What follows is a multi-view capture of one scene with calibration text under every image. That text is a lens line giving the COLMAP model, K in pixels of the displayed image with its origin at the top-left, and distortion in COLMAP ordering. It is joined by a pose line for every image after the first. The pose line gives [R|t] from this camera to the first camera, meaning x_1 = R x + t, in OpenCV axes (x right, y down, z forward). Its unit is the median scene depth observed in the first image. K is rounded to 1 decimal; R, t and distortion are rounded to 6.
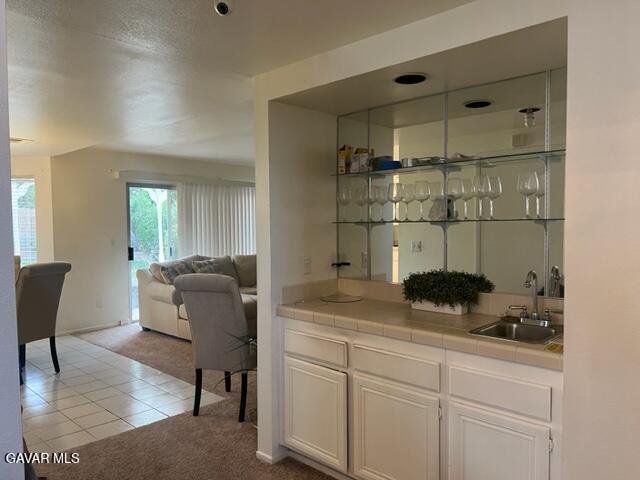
lens RADIAL K [[485.5, 0, 320.0], [0, 485.5, 240.0], [0, 0, 1]] dist [0.012281, 0.002189]
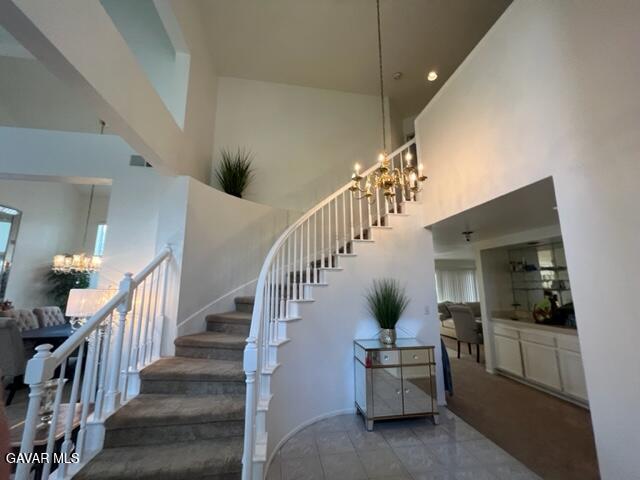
lens RADIAL K [[257.8, 0, 320.0], [0, 257.8, 240.0], [0, 0, 1]] dist [-0.001574, 0.000058]
pose [[0.792520, -0.096704, -0.602130, 0.078350], [-0.031759, 0.979463, -0.199106, 0.017679], [0.609018, 0.176919, 0.773173, -0.853590]]
